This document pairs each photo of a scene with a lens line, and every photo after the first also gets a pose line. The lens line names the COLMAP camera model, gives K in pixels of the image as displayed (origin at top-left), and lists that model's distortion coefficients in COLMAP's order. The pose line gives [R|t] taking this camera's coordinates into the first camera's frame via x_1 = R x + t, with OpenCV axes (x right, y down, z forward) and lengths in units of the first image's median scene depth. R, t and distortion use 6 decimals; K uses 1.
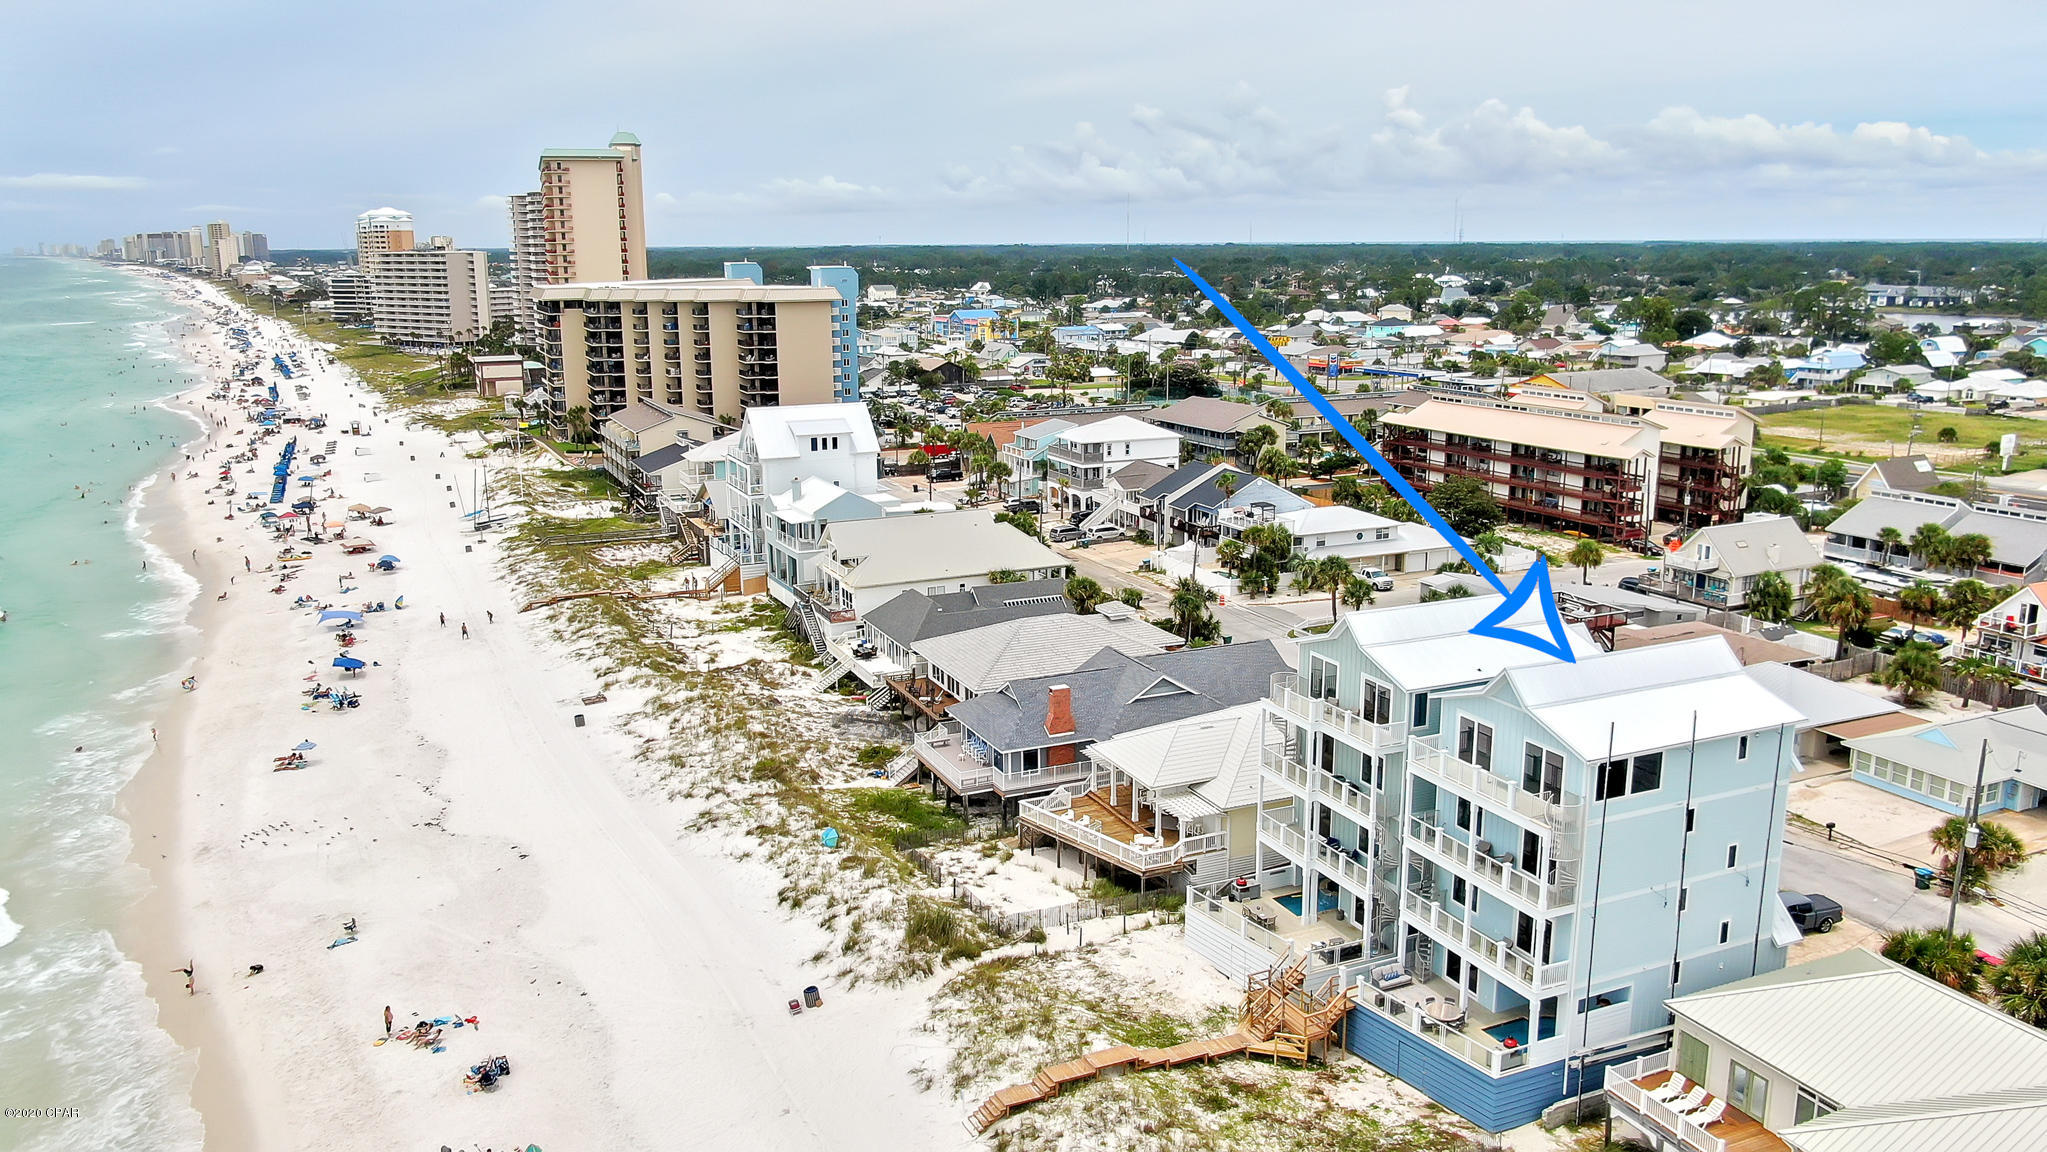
lens RADIAL K [[1505.0, 0, 1023.5], [0, 1505.0, 576.0], [0, 0, 1]] dist [-0.030941, 0.004880]
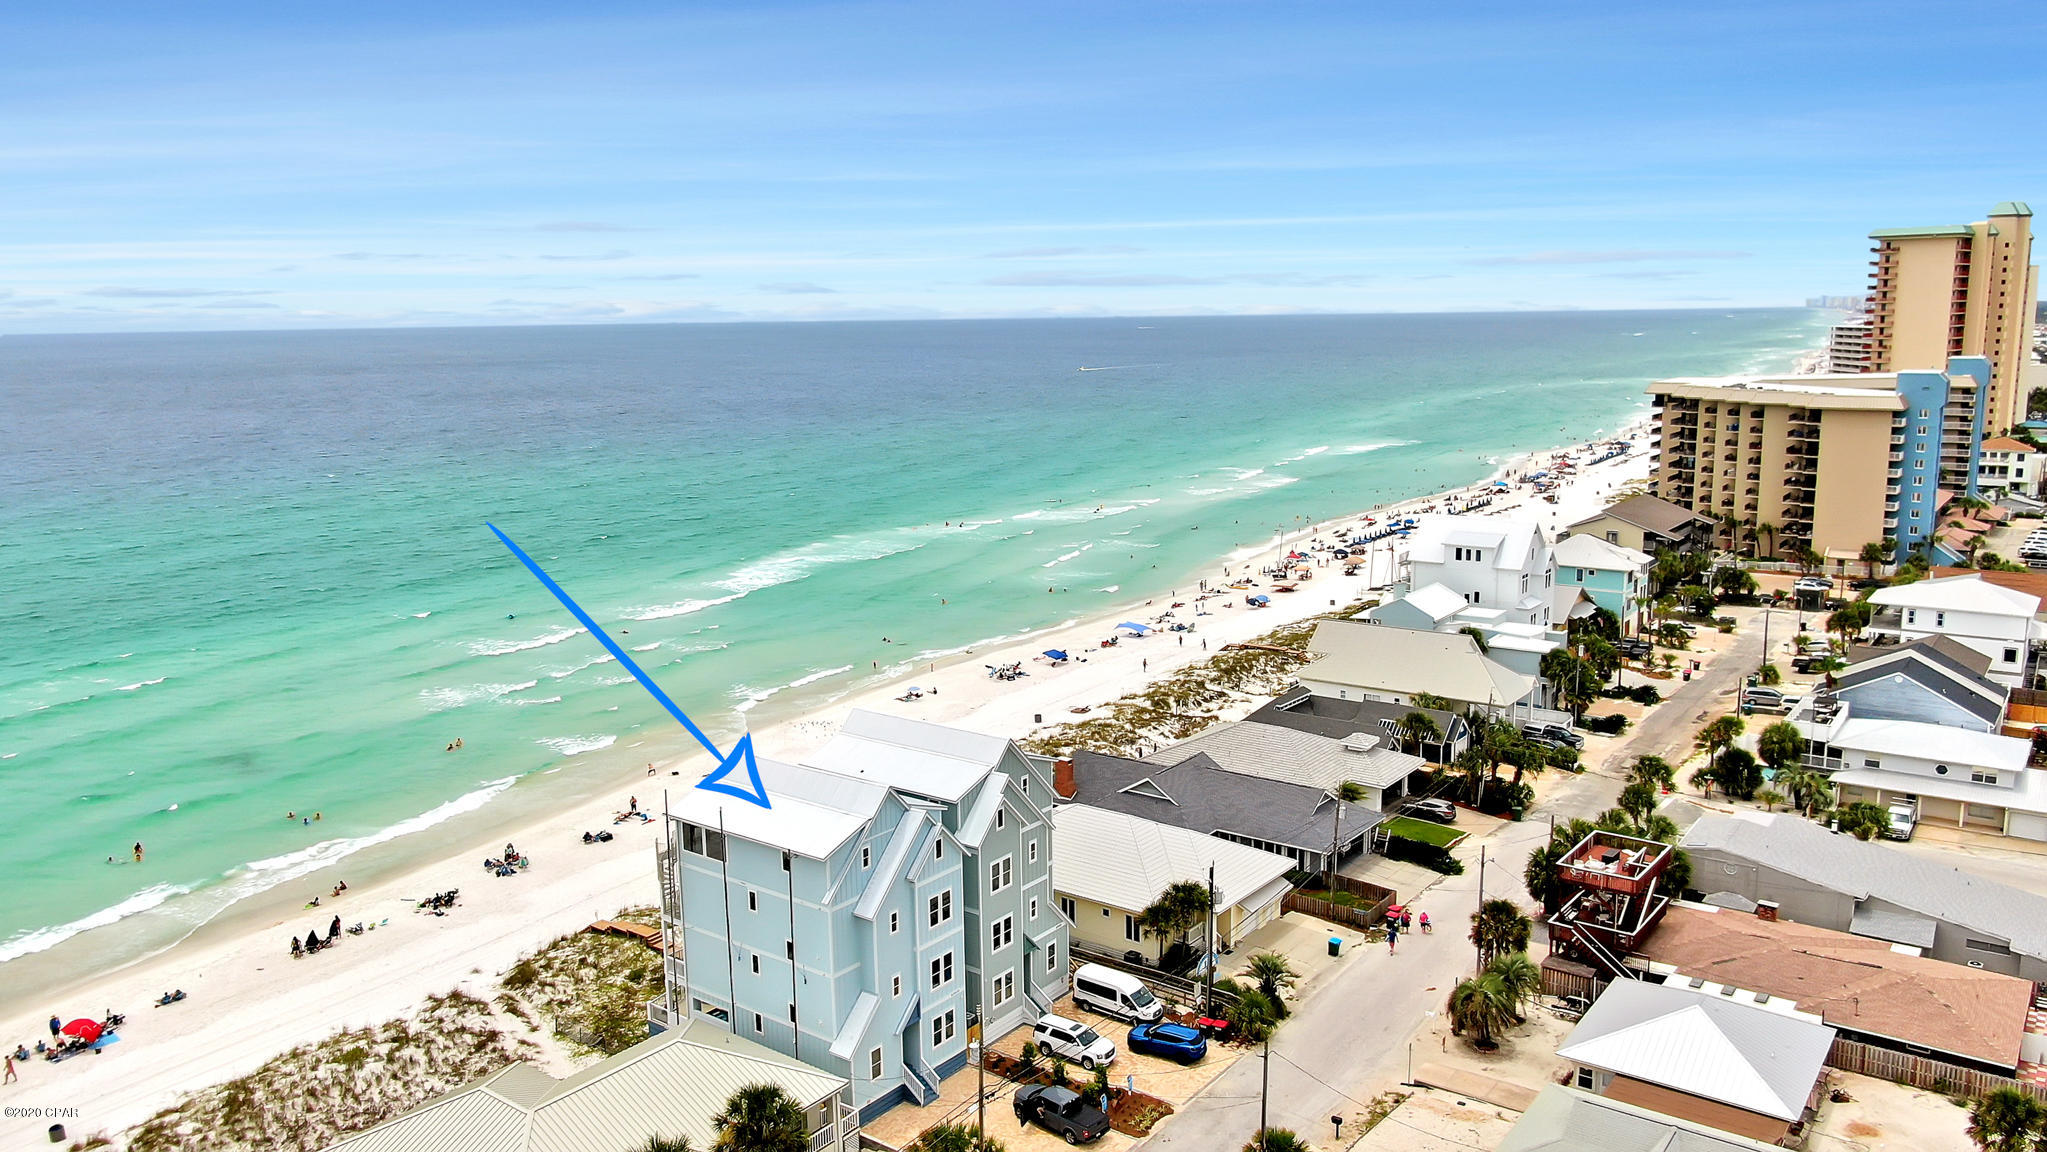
lens RADIAL K [[1483.3, 0, 1023.5], [0, 1483.3, 576.0], [0, 0, 1]] dist [-0.031256, 0.004362]
pose [[0.479451, 0.150768, -0.864520, 1.264469], [-0.176989, 0.981501, 0.073013, -0.190716], [0.859535, 0.118005, 0.497266, 0.428770]]
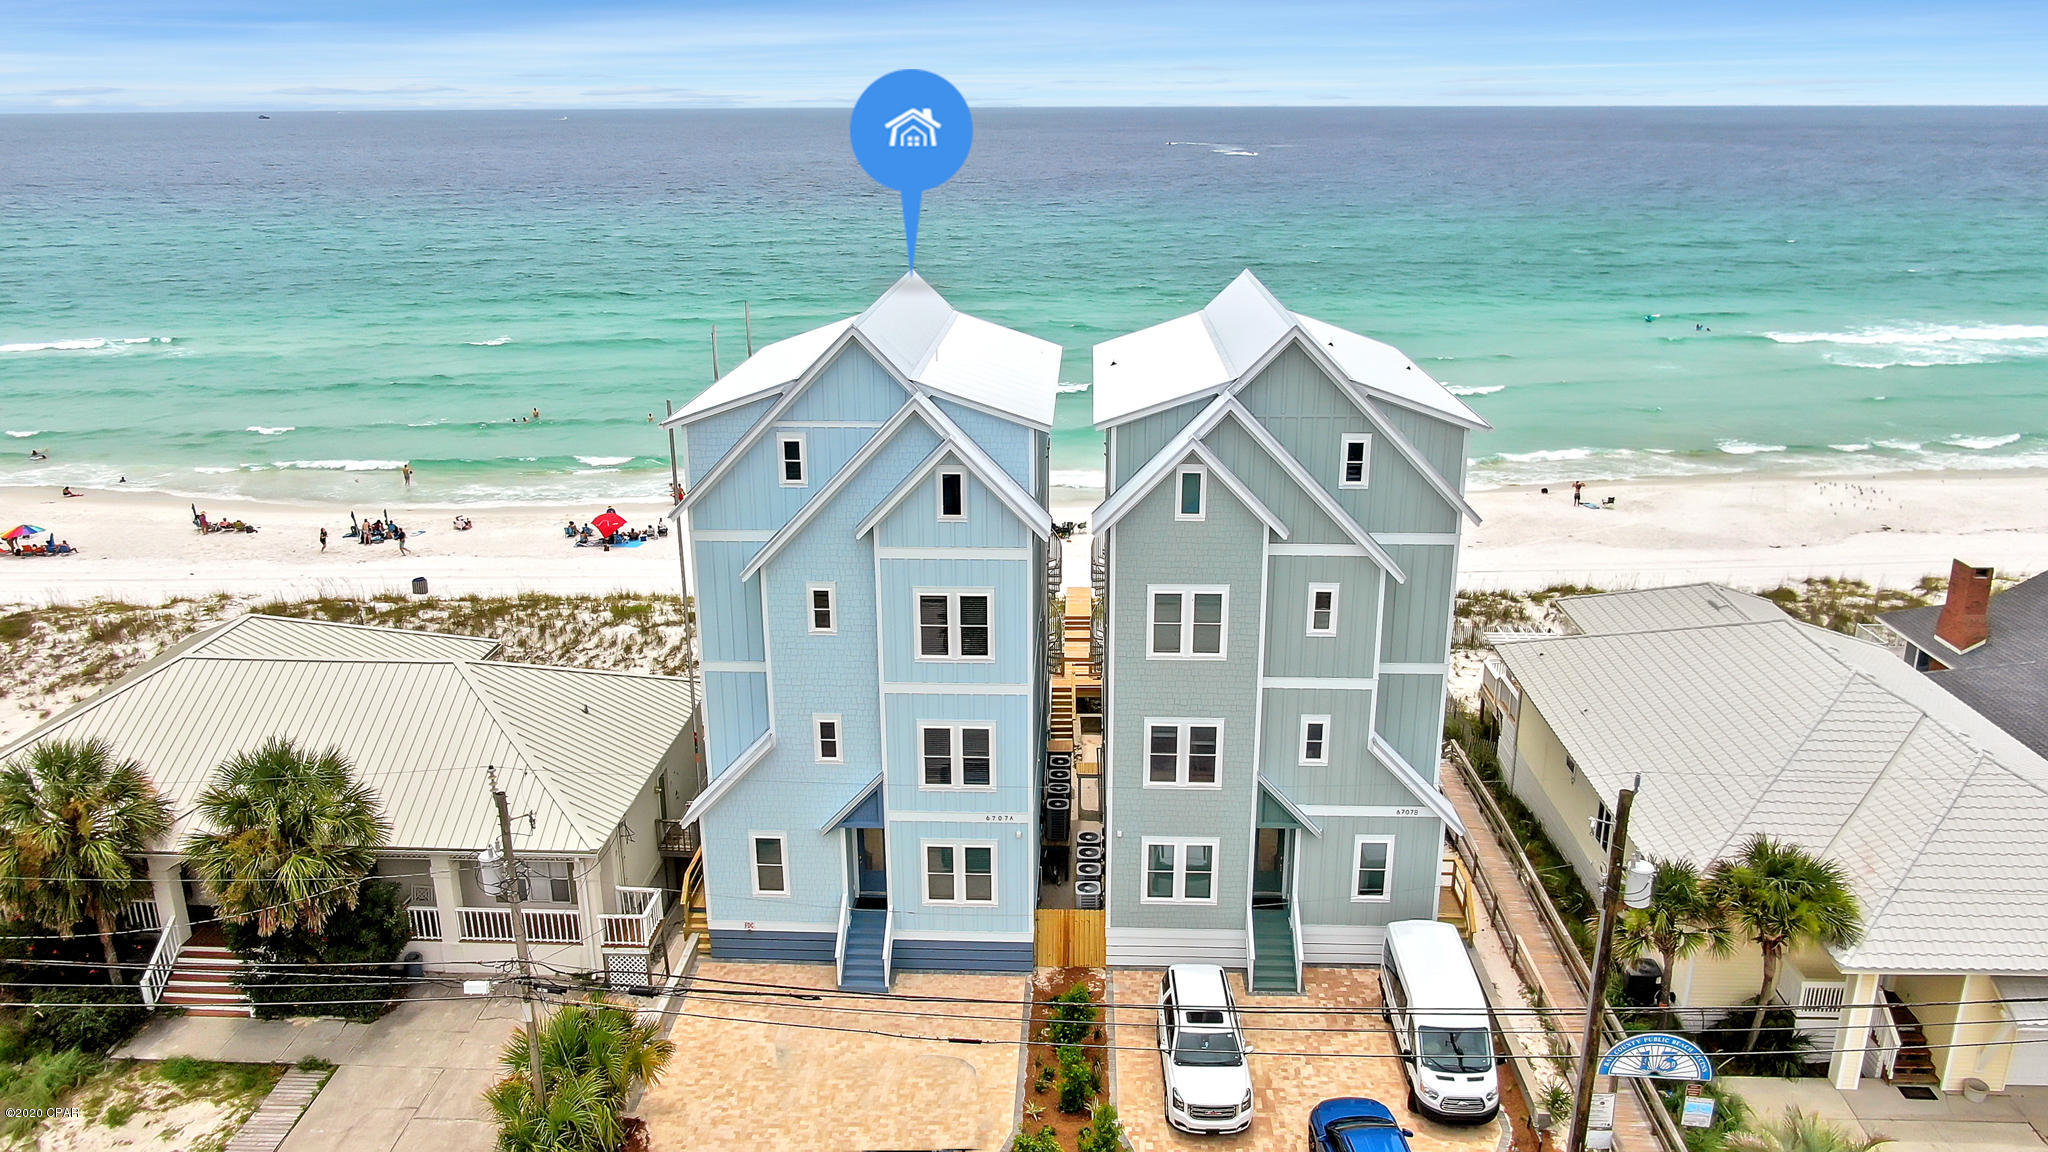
lens RADIAL K [[1484.0, 0, 1024.0], [0, 1484.0, 576.0], [0, 0, 1]] dist [-0.031256, 0.004362]
pose [[-0.449485, 0.281179, -0.847881, 0.781639], [-0.184073, 0.899644, 0.395927, -0.087623], [0.874117, 0.334035, -0.352619, 1.085092]]
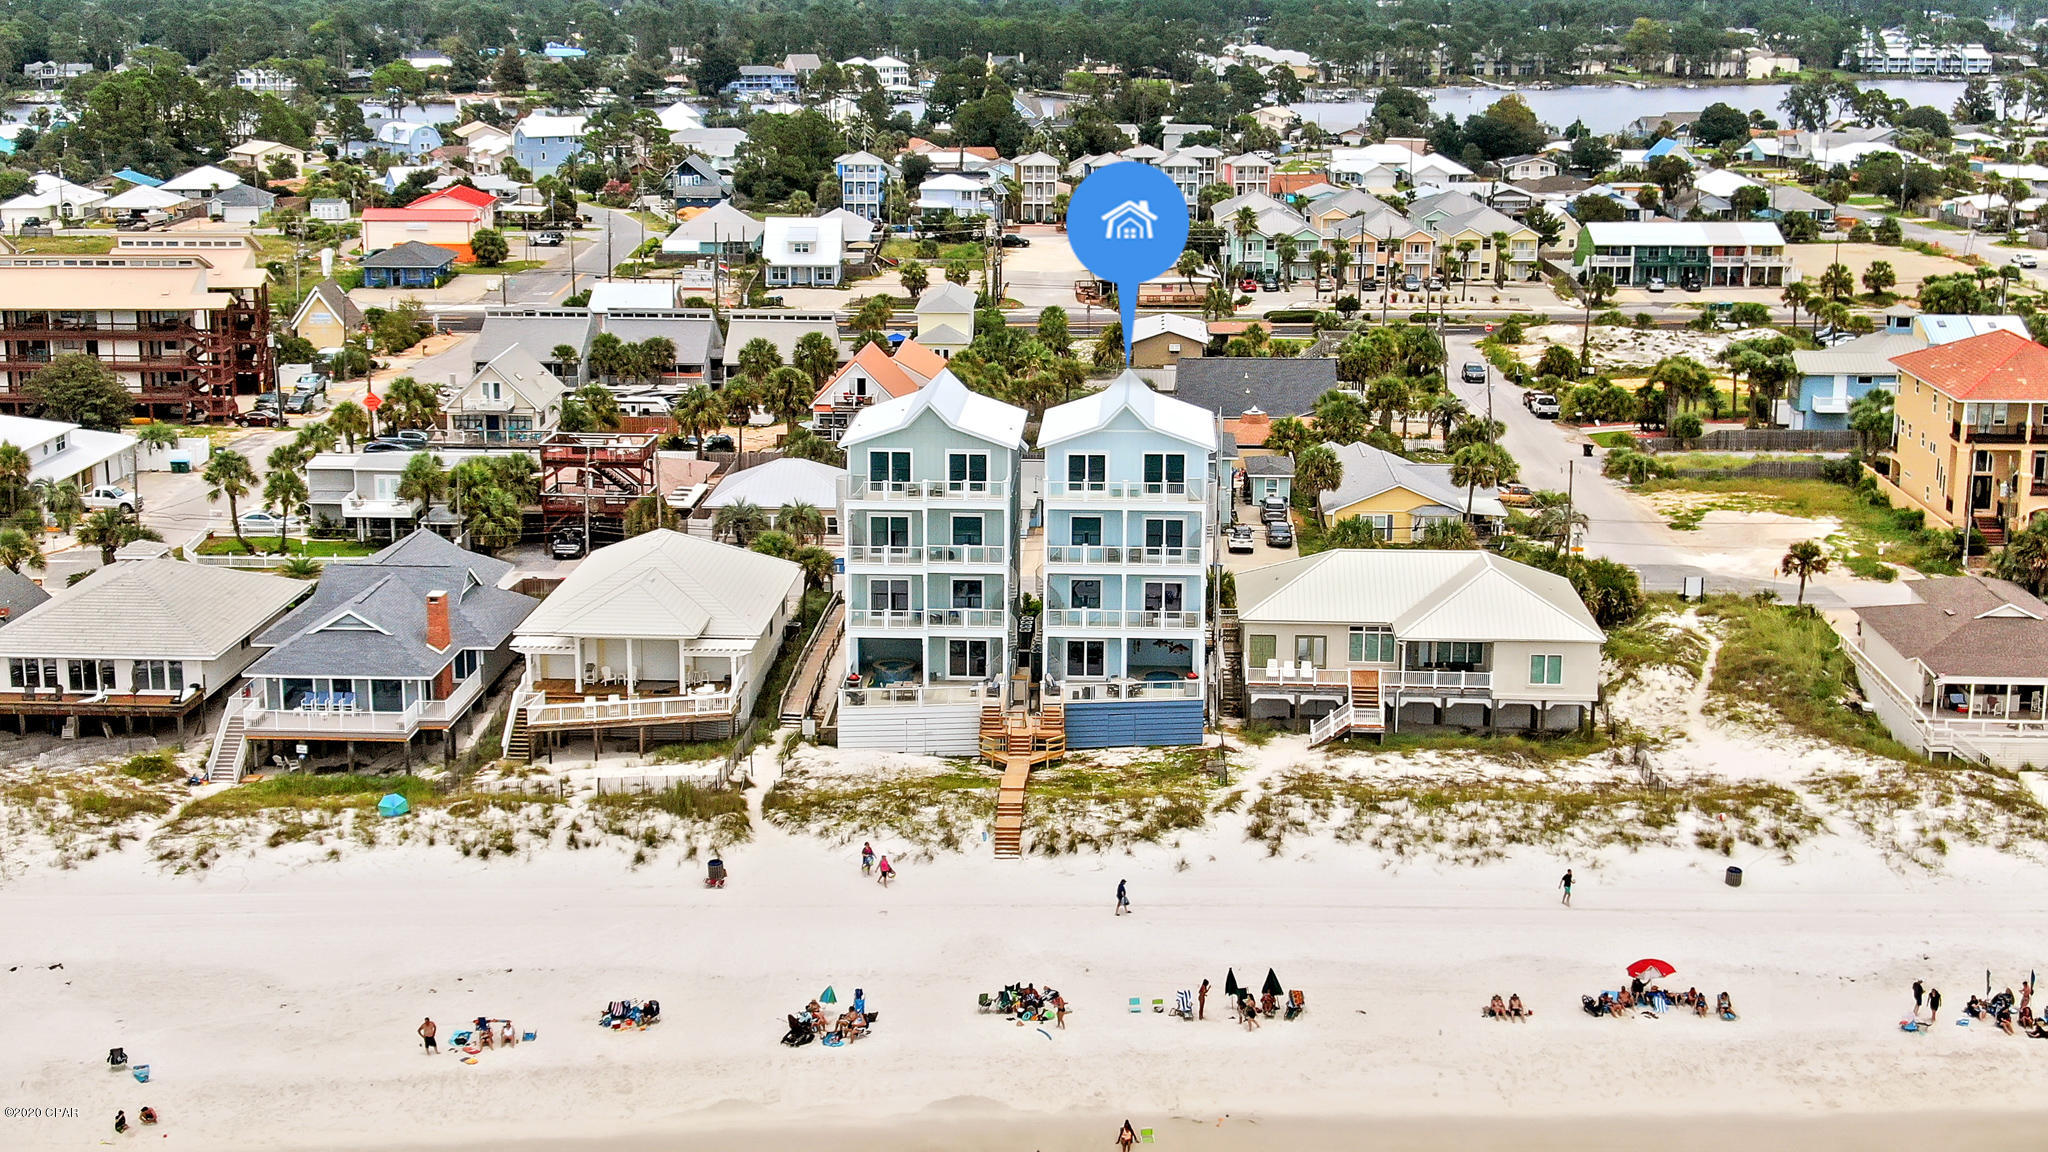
lens RADIAL K [[2805.1, 0, 1024.0], [0, 2805.1, 576.0], [0, 0, 1]] dist [0.023419, 0.023058]
pose [[0.438773, -0.184567, 0.879439, -1.548756], [0.184971, 0.976272, 0.112604, -0.066764], [-0.879355, 0.113263, 0.462501, -0.024441]]
